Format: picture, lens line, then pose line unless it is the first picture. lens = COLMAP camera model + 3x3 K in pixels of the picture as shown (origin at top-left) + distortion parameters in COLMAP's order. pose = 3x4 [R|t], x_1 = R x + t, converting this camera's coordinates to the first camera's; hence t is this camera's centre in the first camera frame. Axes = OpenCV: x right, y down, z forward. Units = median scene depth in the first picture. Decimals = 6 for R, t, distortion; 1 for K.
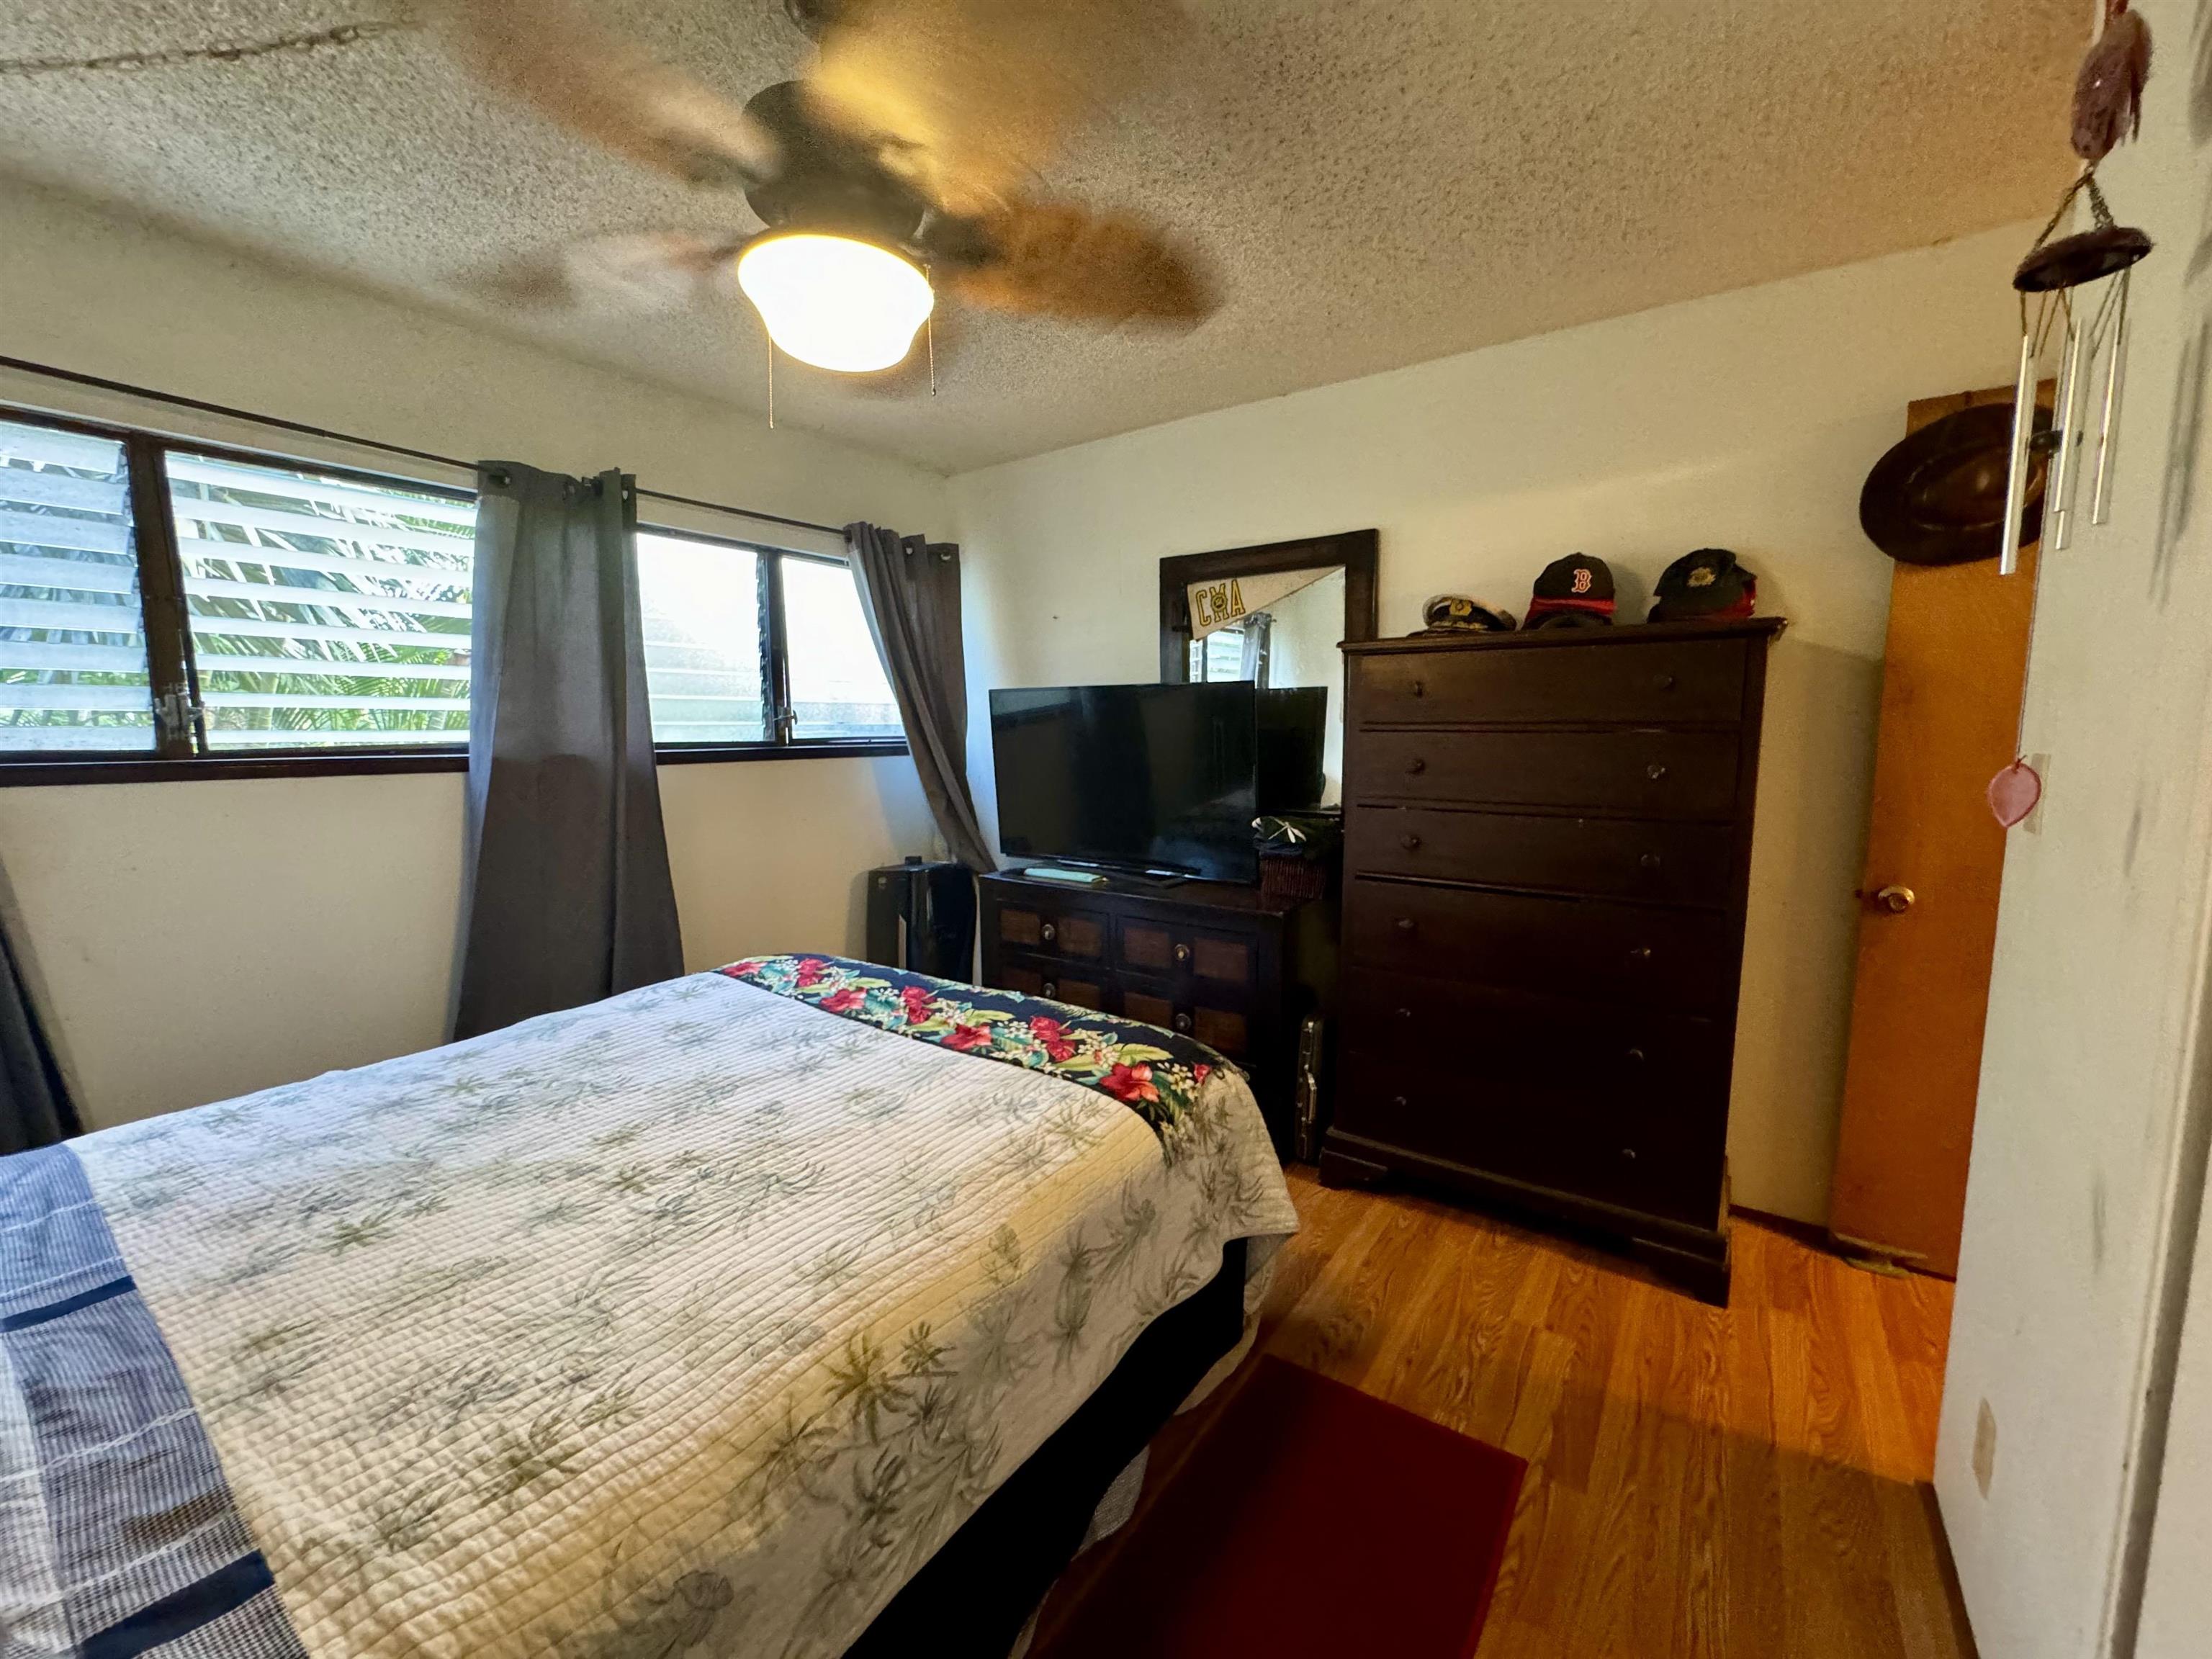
lens RADIAL K [[884.8, 0, 1109.0], [0, 884.8, 822.9], [0, 0, 1]] dist [-0.003952, 0.000832]
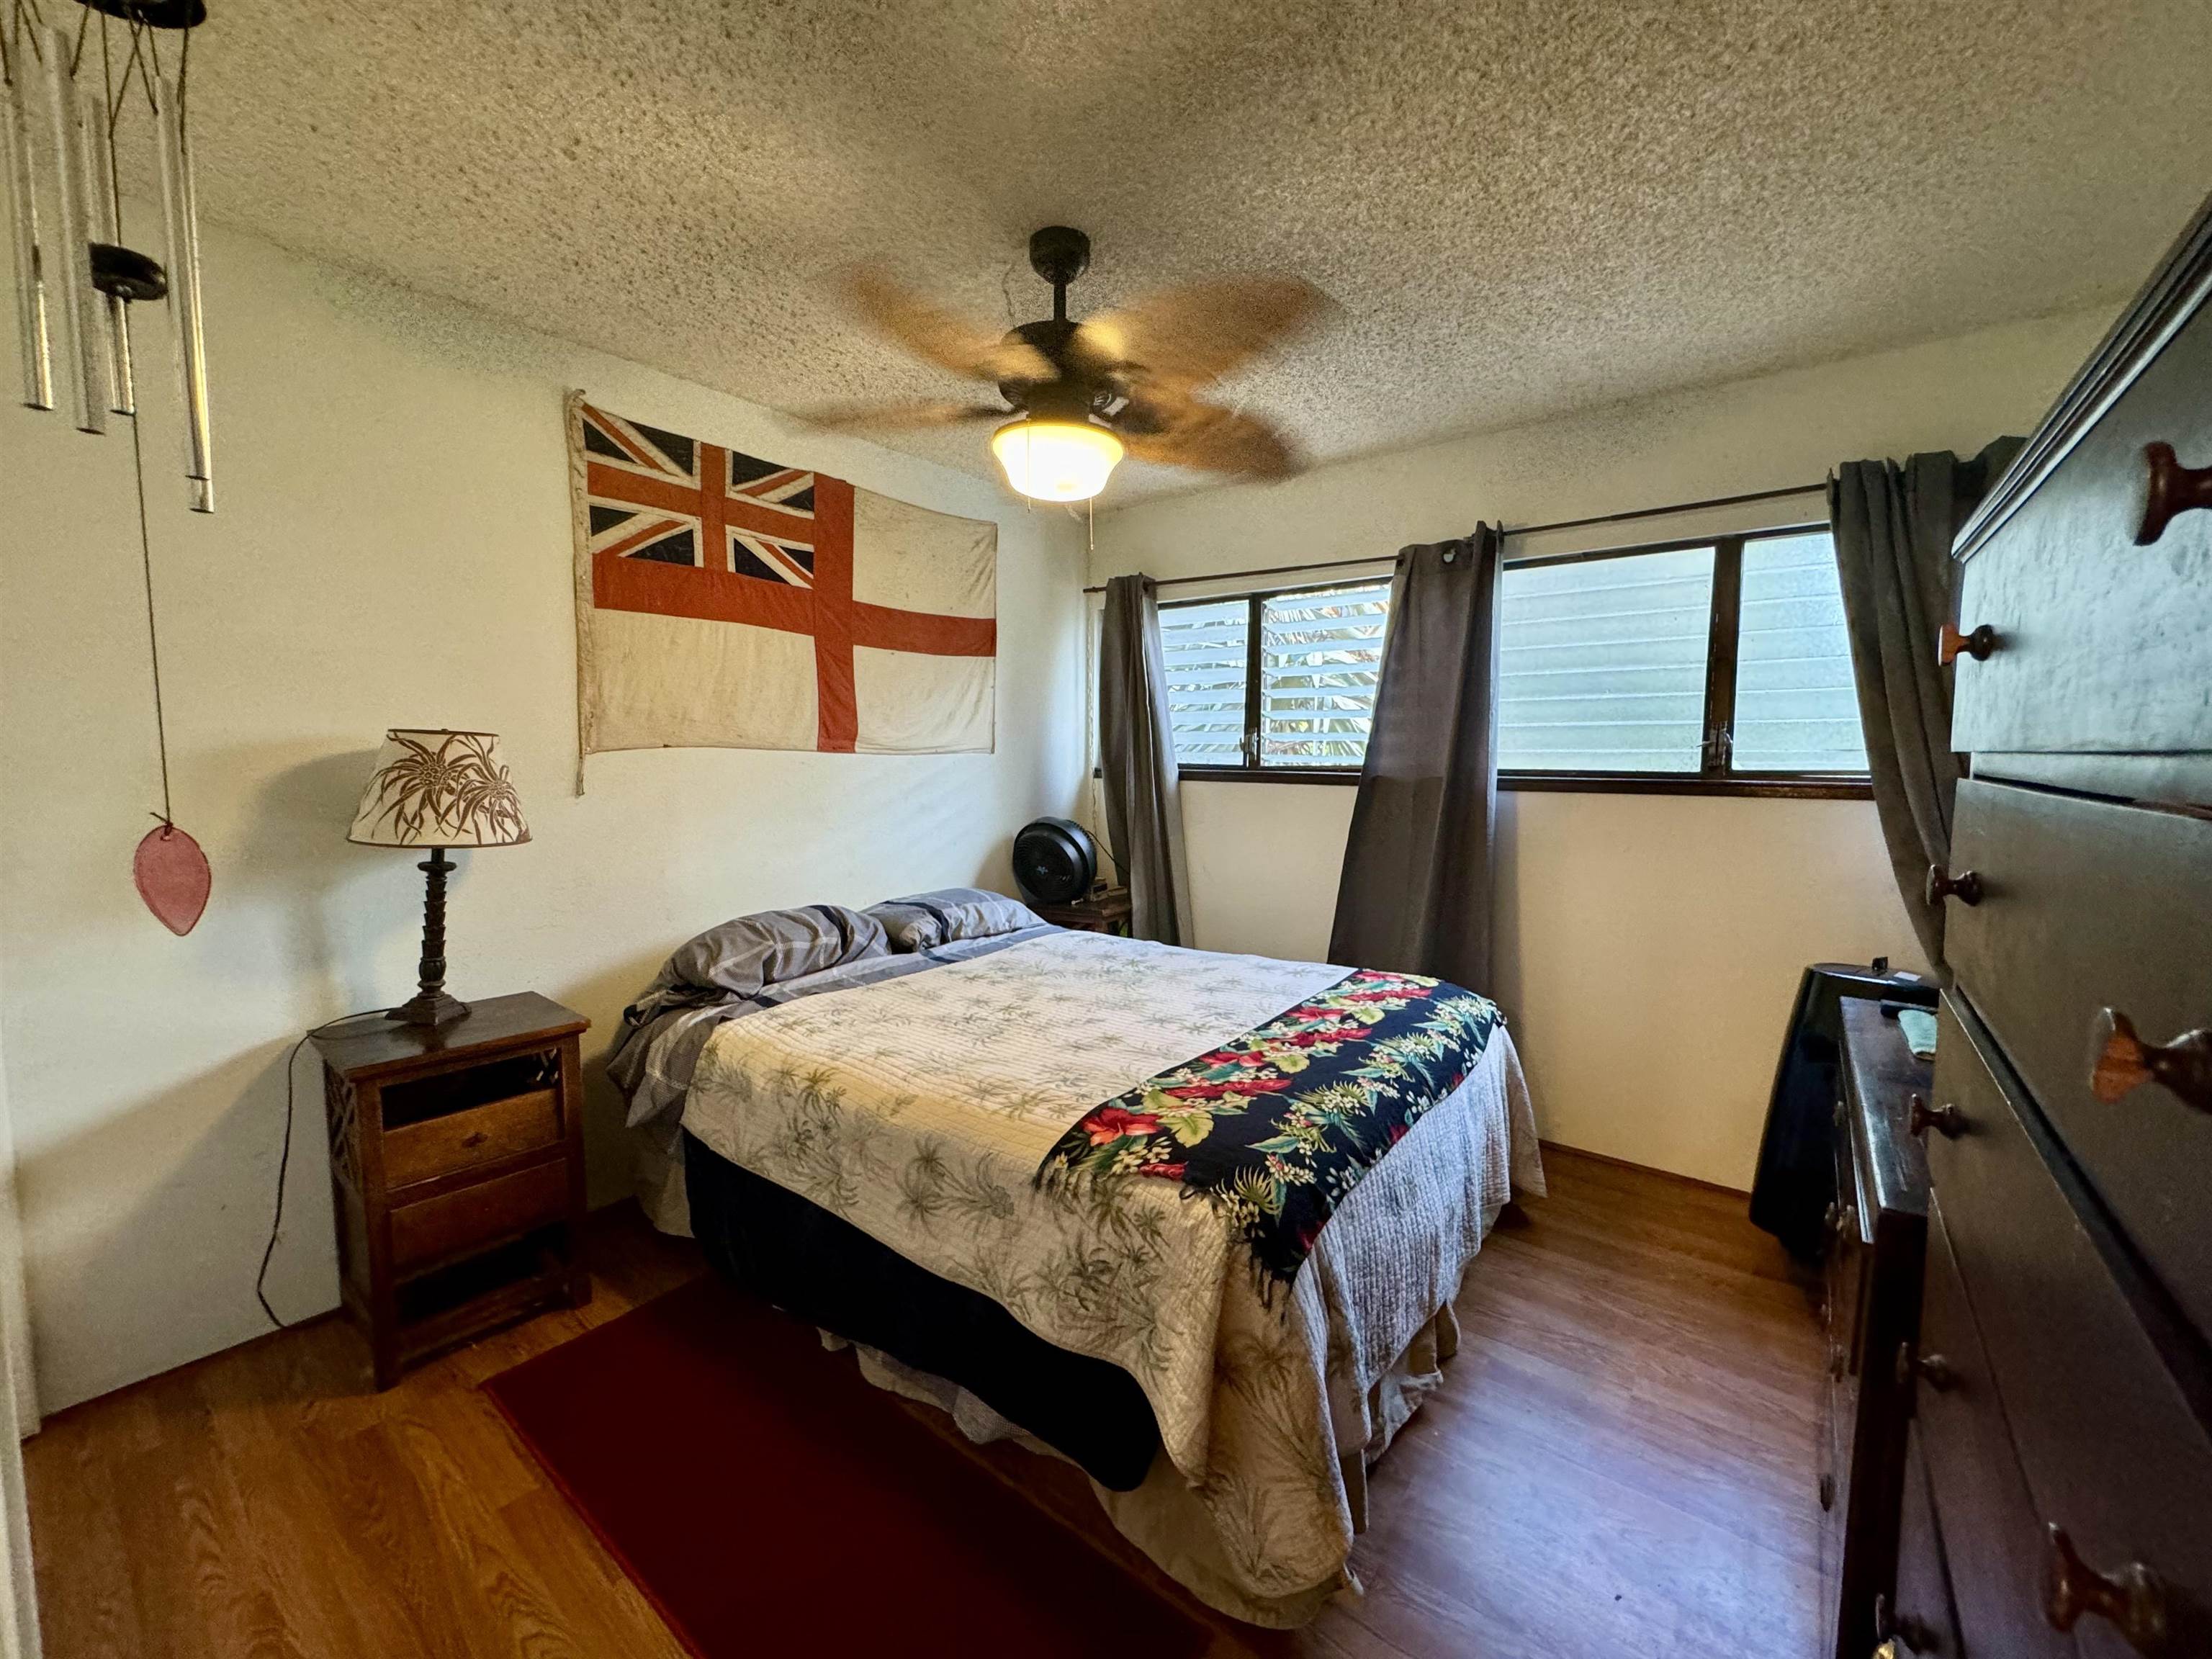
lens RADIAL K [[884.8, 0, 1109.3], [0, 884.8, 830.4], [0, 0, 1]] dist [-0.003952, 0.000832]
pose [[-0.053961, 0.089899, -0.994488, 0.903350], [-0.113537, 0.988928, 0.095557, -0.107206], [0.992067, 0.118067, -0.043156, 0.943411]]
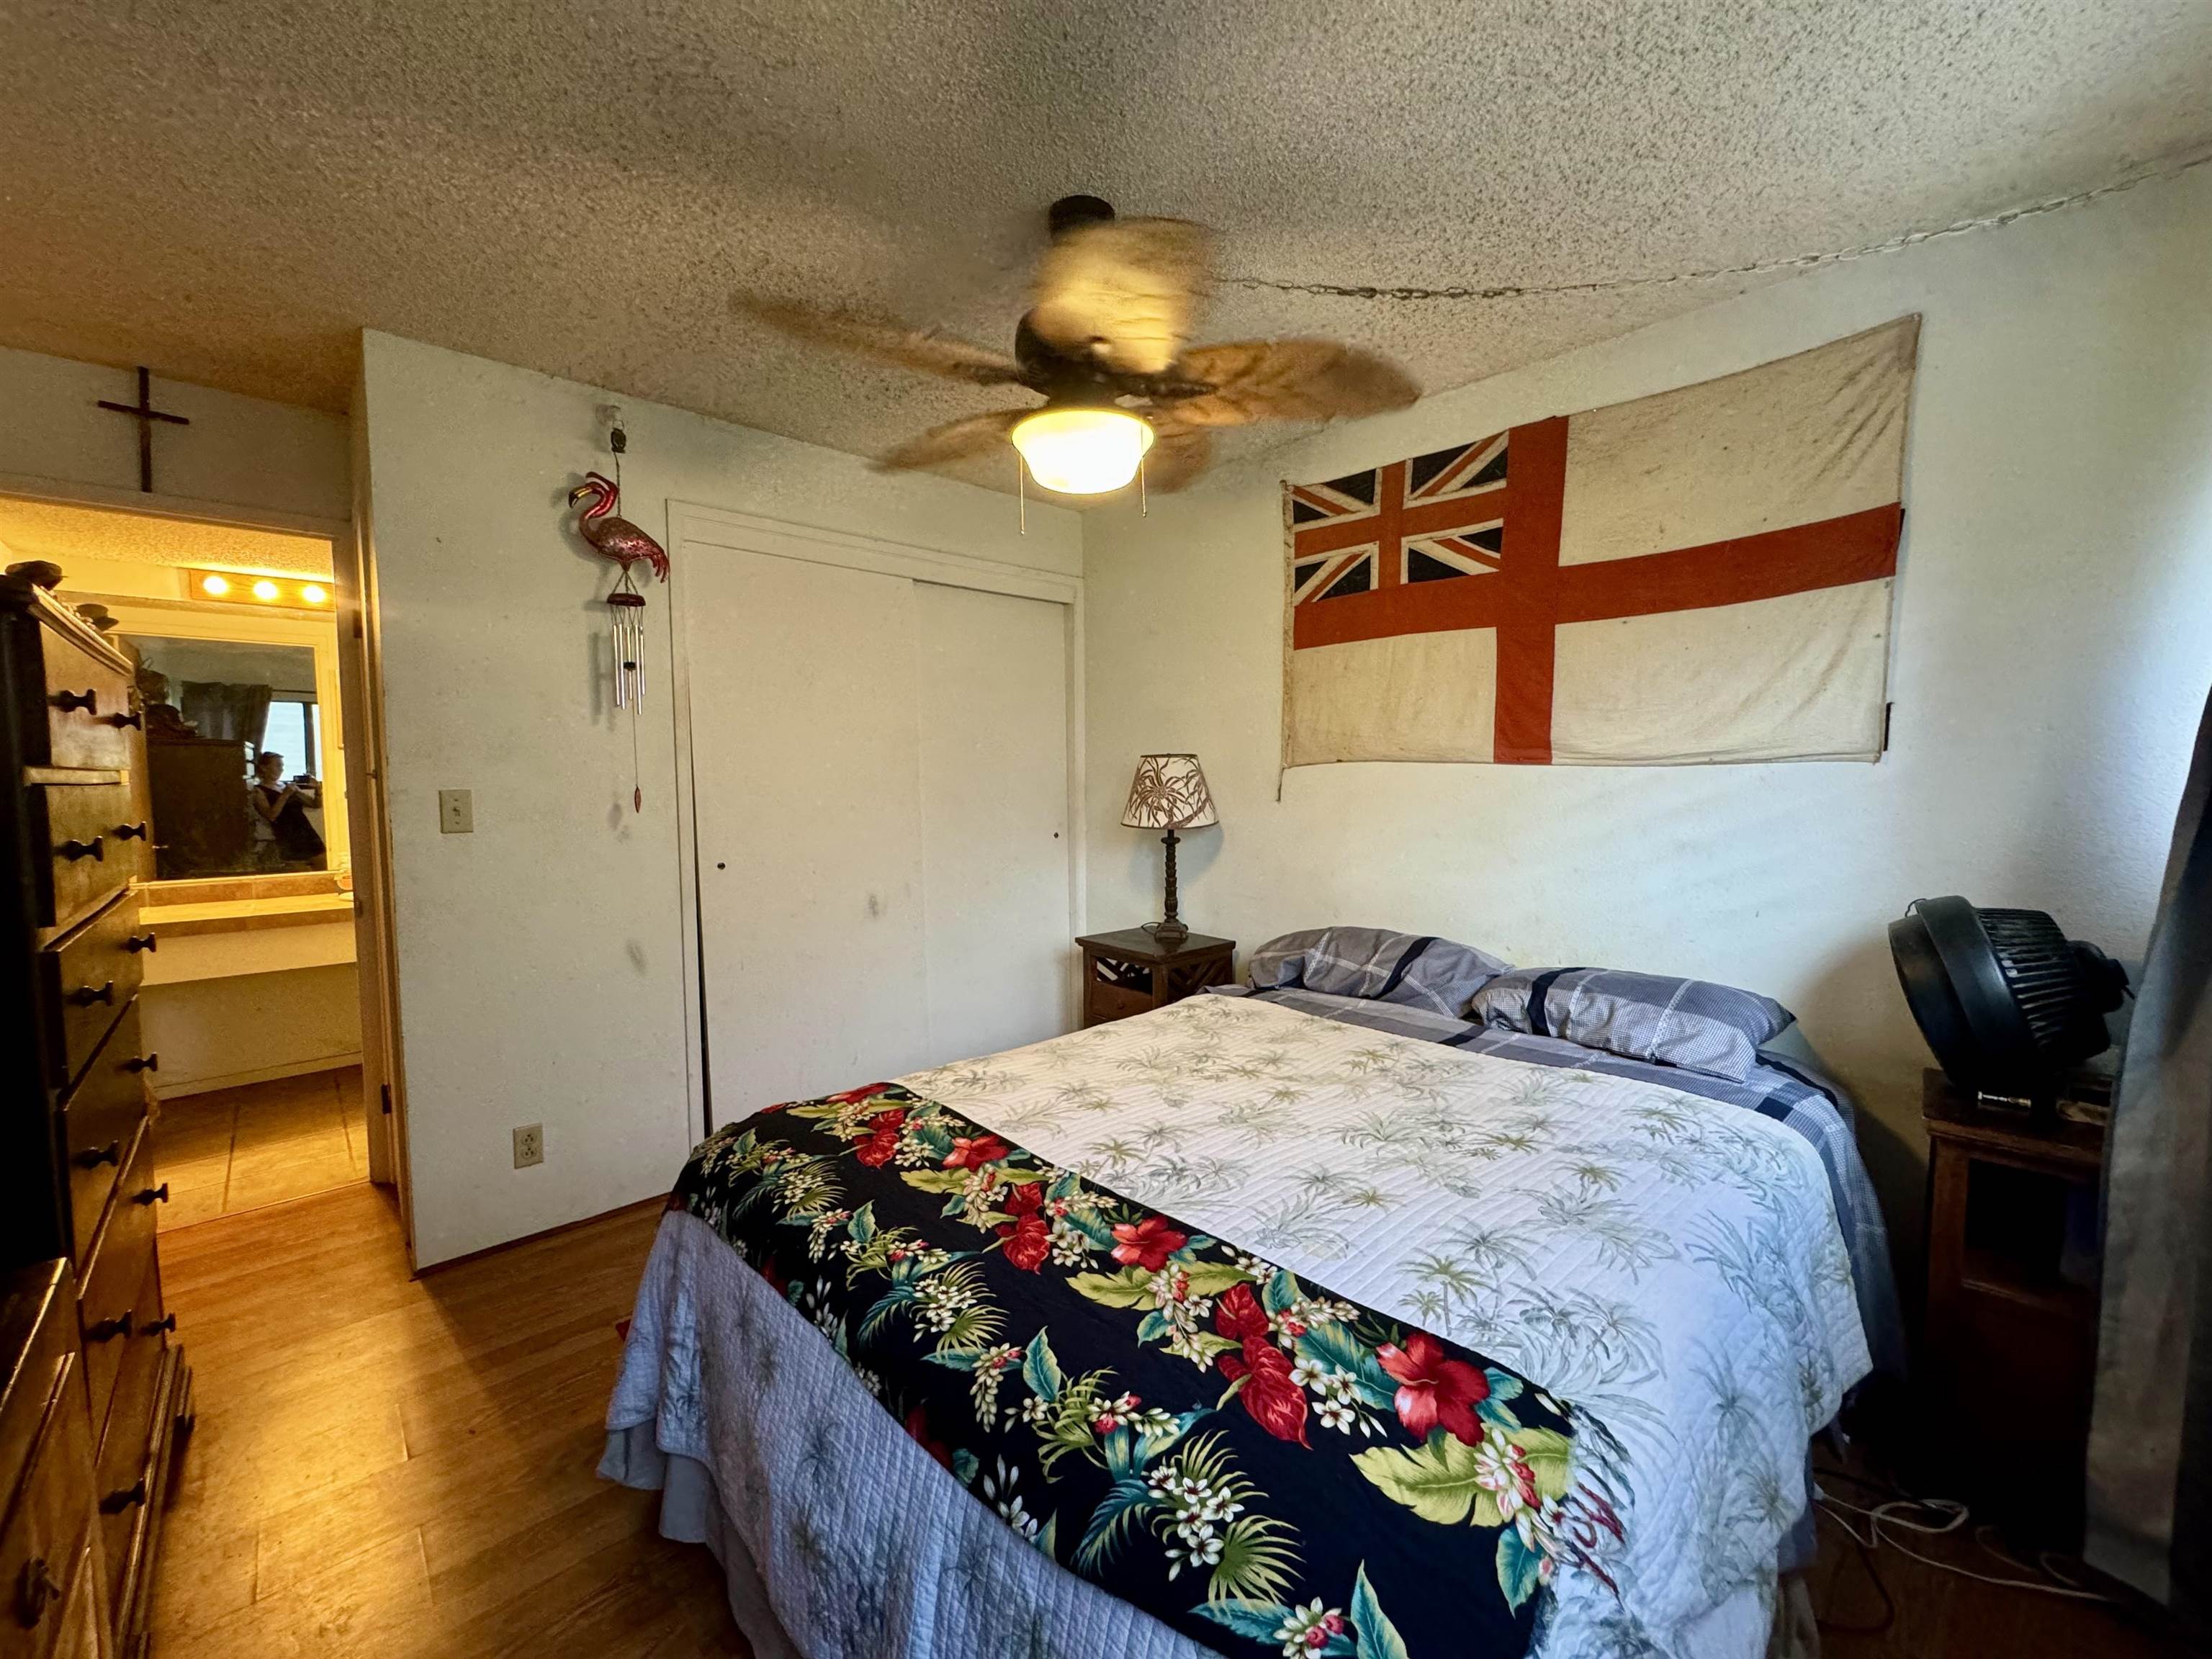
lens RADIAL K [[884.8, 0, 1104.2], [0, 884.8, 831.2], [0, 0, 1]] dist [-0.003952, 0.000832]
pose [[-0.977825, -0.005944, 0.209341, -0.473577], [0.031127, 0.984370, 0.173342, -0.192229], [-0.207099, 0.176015, -0.962356, 1.832362]]
